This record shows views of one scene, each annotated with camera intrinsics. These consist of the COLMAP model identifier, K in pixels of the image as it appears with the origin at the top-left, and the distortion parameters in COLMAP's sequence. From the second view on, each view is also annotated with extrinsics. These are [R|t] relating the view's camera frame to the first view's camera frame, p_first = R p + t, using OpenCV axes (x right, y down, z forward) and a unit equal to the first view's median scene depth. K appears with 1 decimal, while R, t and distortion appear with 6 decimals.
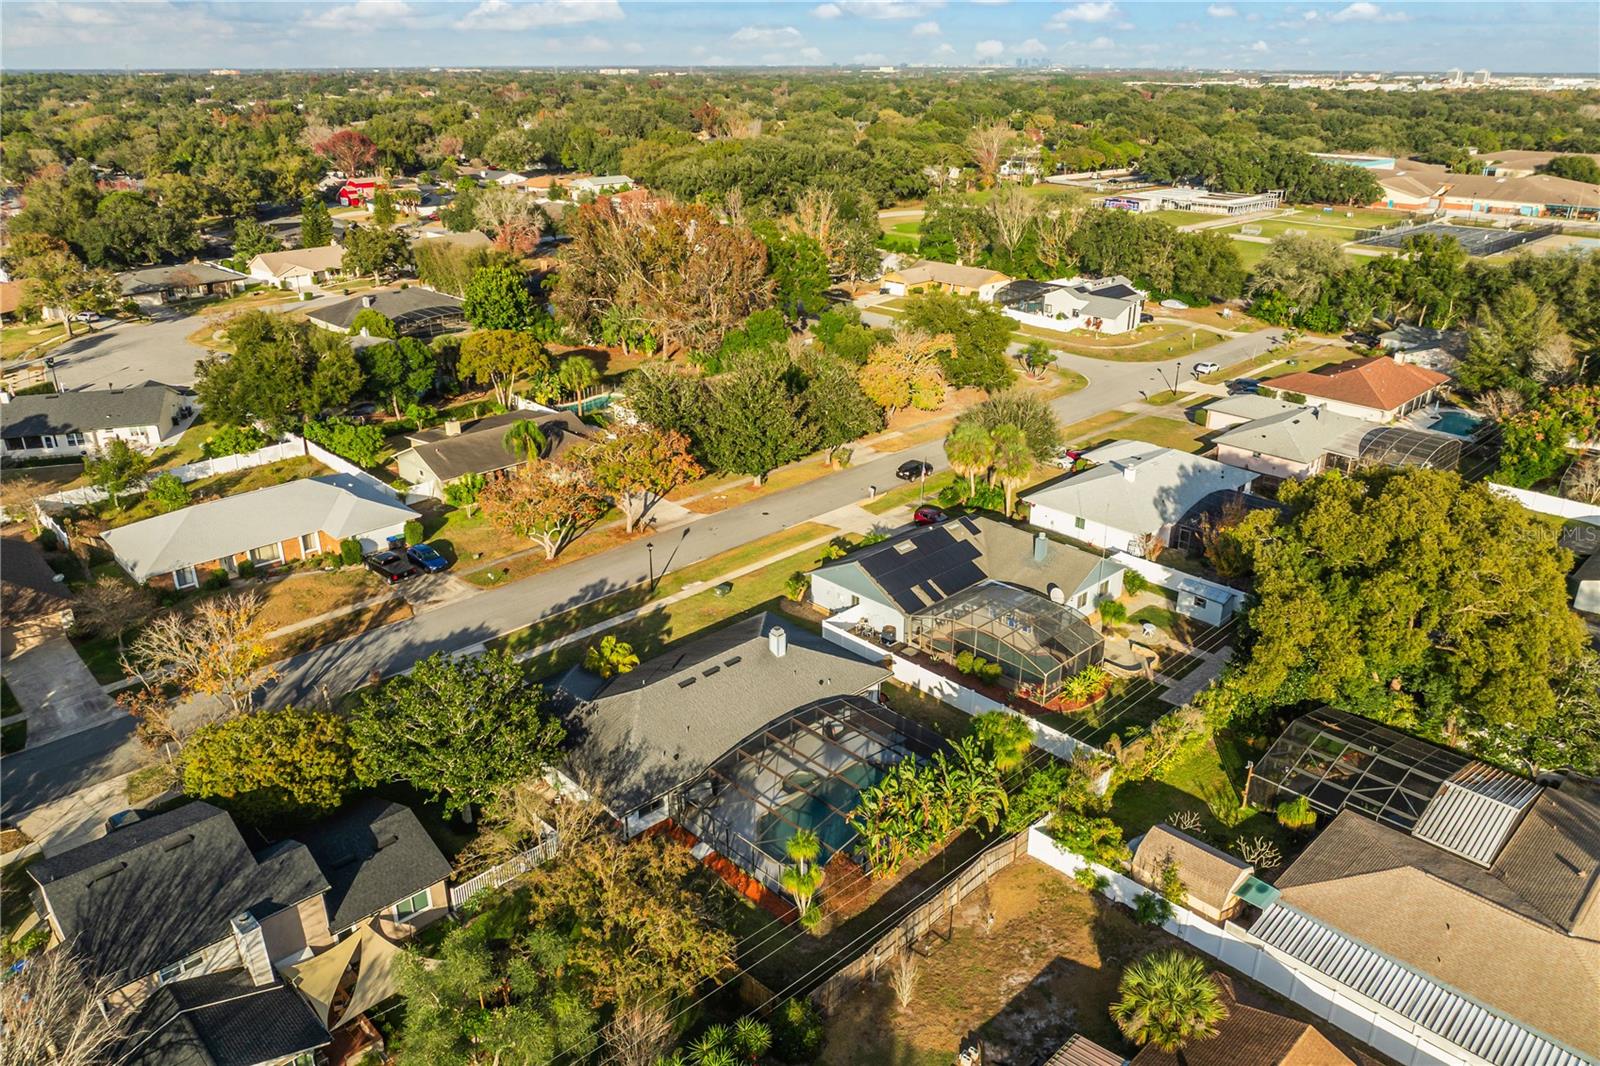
lens RADIAL K [[1127.5, 0, 807.8], [0, 1127.5, 533.6], [0, 0, 1]] dist [-0.008726, -0.036278]
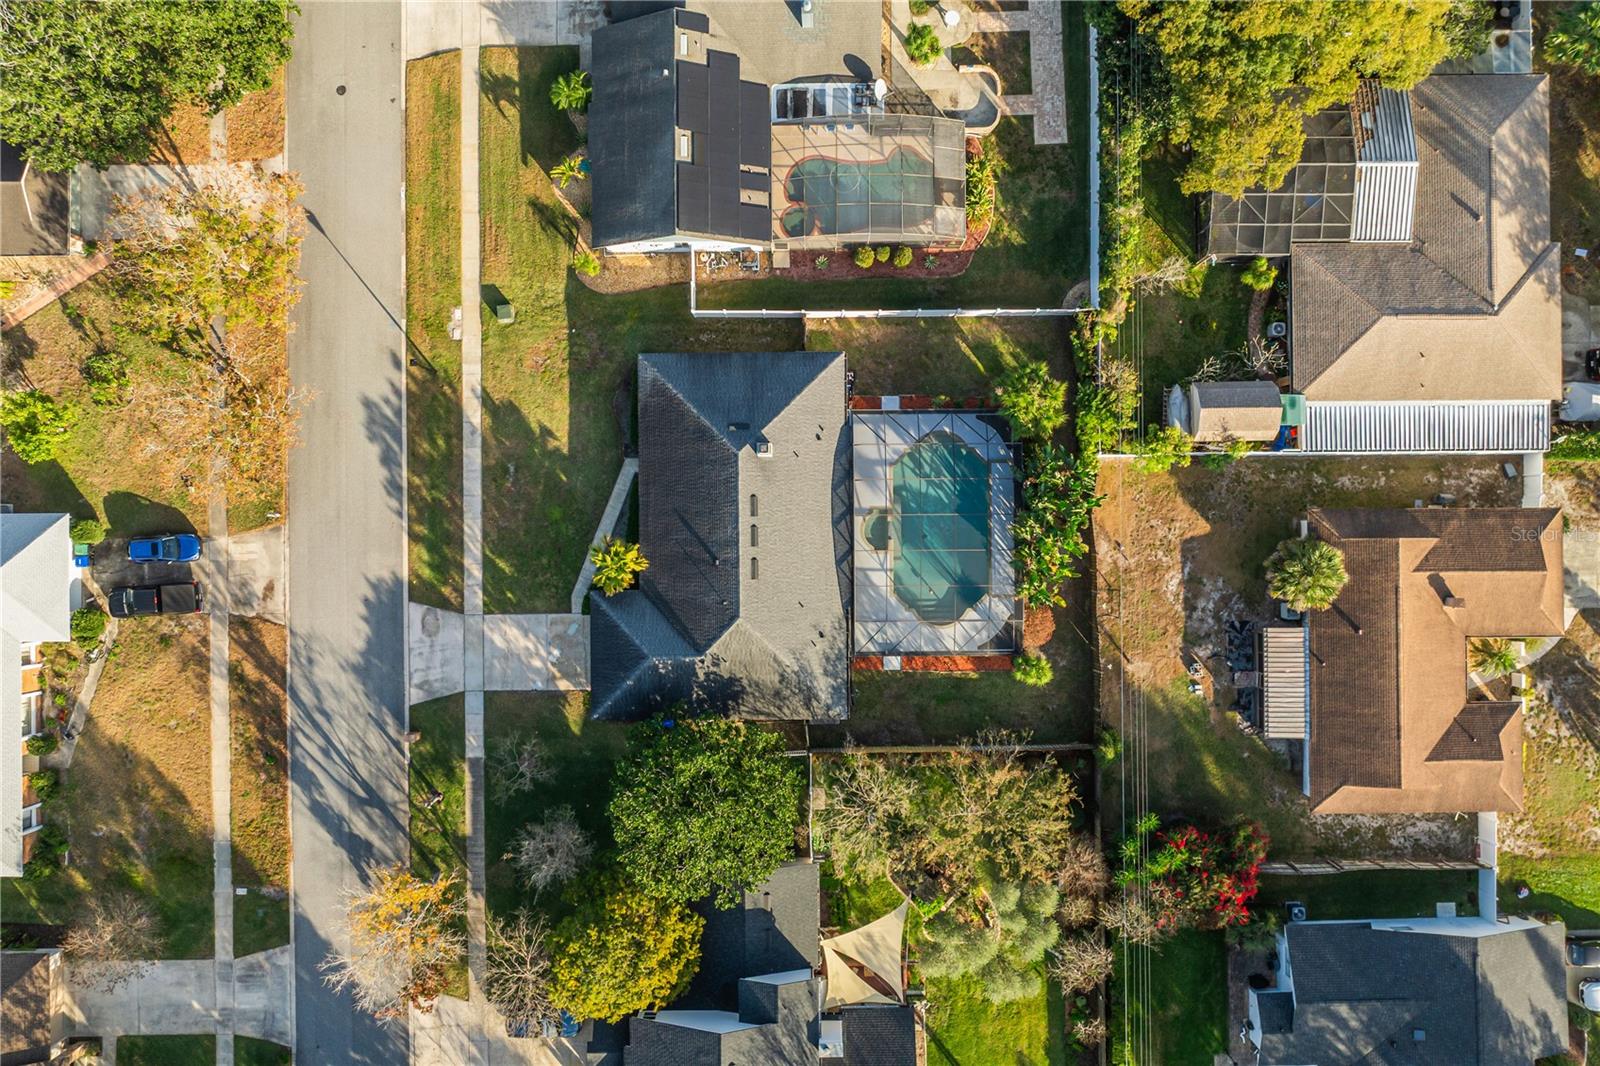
lens RADIAL K [[1127.5, 0, 807.8], [0, 1127.5, 533.6], [0, 0, 1]] dist [-0.008726, -0.036278]
pose [[0.694245, -0.719724, -0.004584, -0.040701], [0.288219, 0.272168, 0.918071, -0.608845], [-0.659510, -0.638688, 0.396389, 0.504686]]
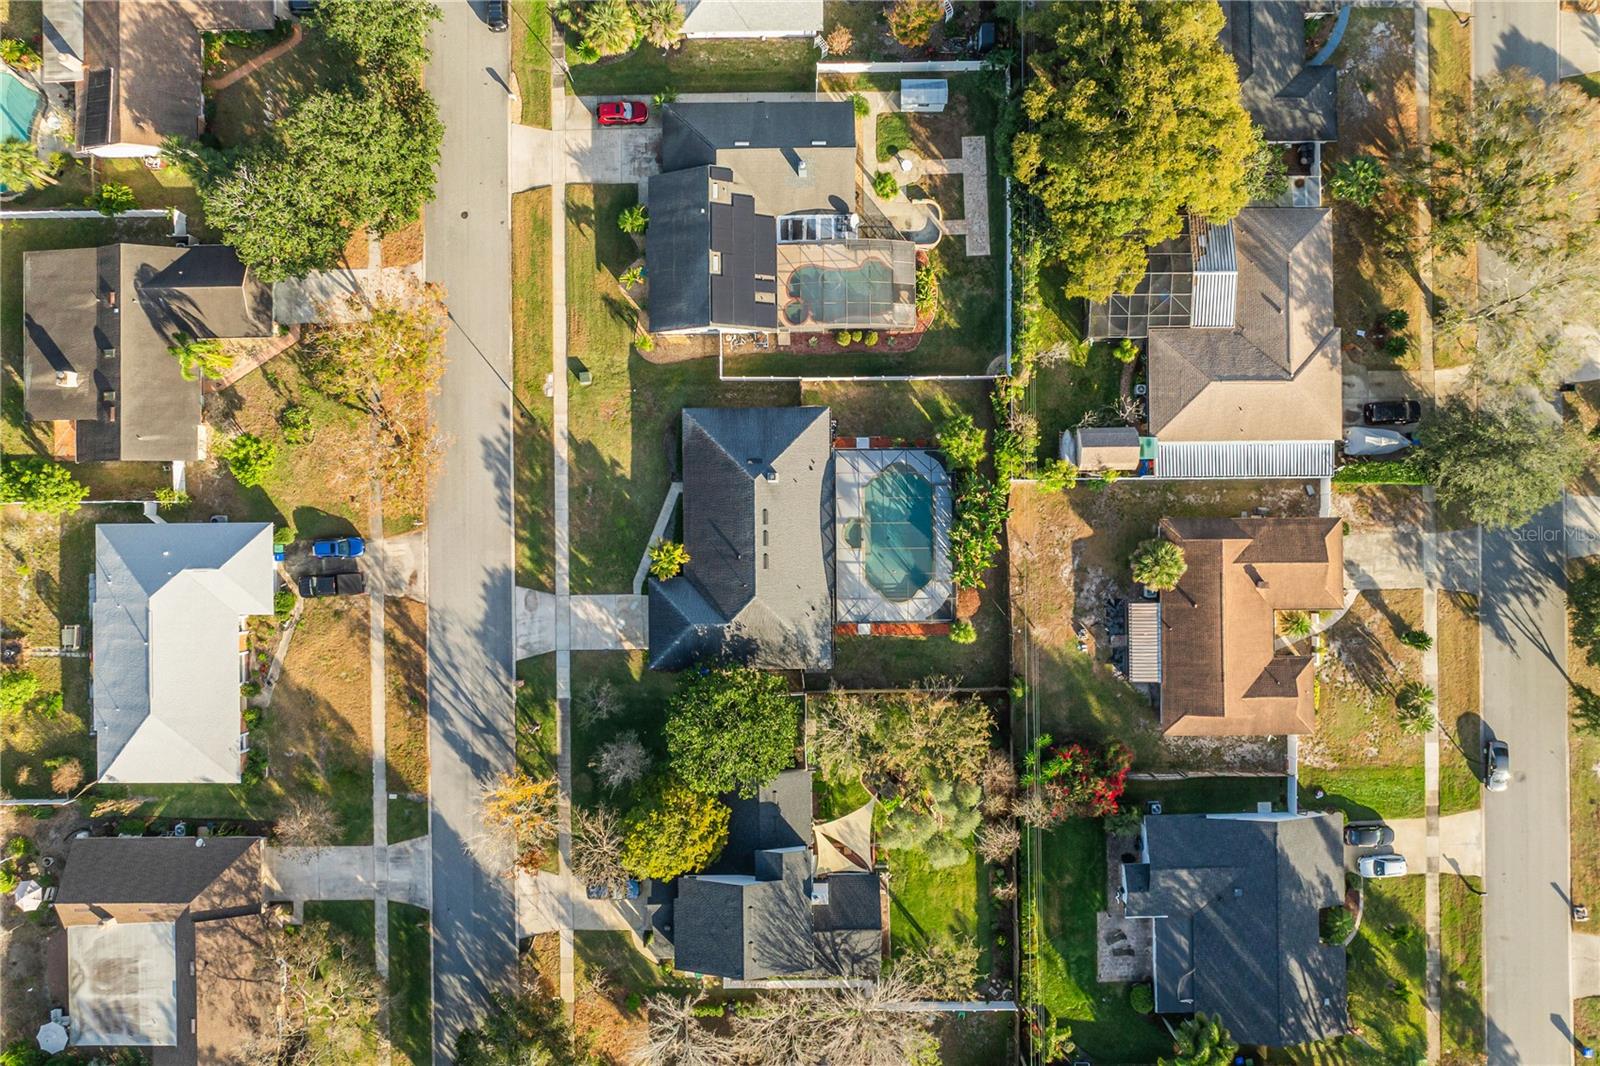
lens RADIAL K [[1127.5, 0, 807.8], [0, 1127.5, 533.6], [0, 0, 1]] dist [-0.008726, -0.036278]
pose [[0.693413, -0.720529, -0.004082, -0.034650], [0.286647, 0.270653, 0.919010, -0.910553], [-0.661069, -0.638424, 0.394212, 0.376024]]
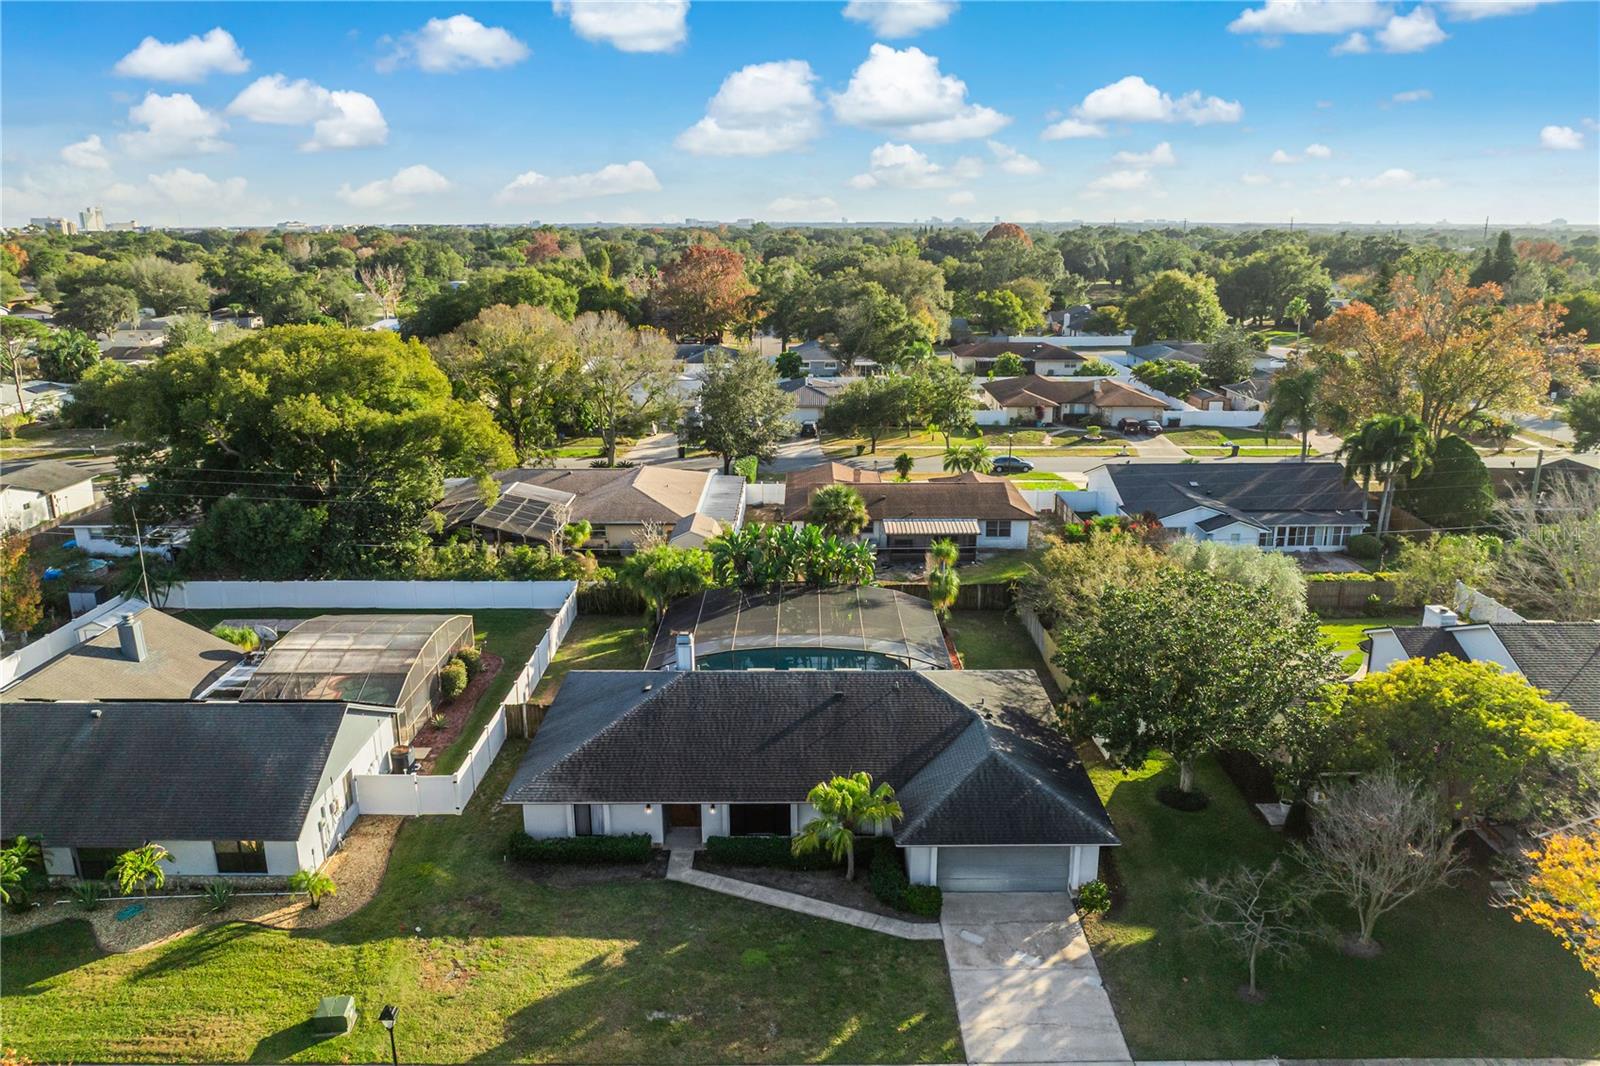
lens RADIAL K [[1127.5, 0, 807.8], [0, 1127.5, 533.6], [0, 0, 1]] dist [-0.008726, -0.036278]
pose [[-0.716783, -0.187569, 0.671595, -0.447433], [0.276296, 0.807907, 0.520525, -0.251371], [-0.640221, 0.558662, -0.527270, 1.100072]]
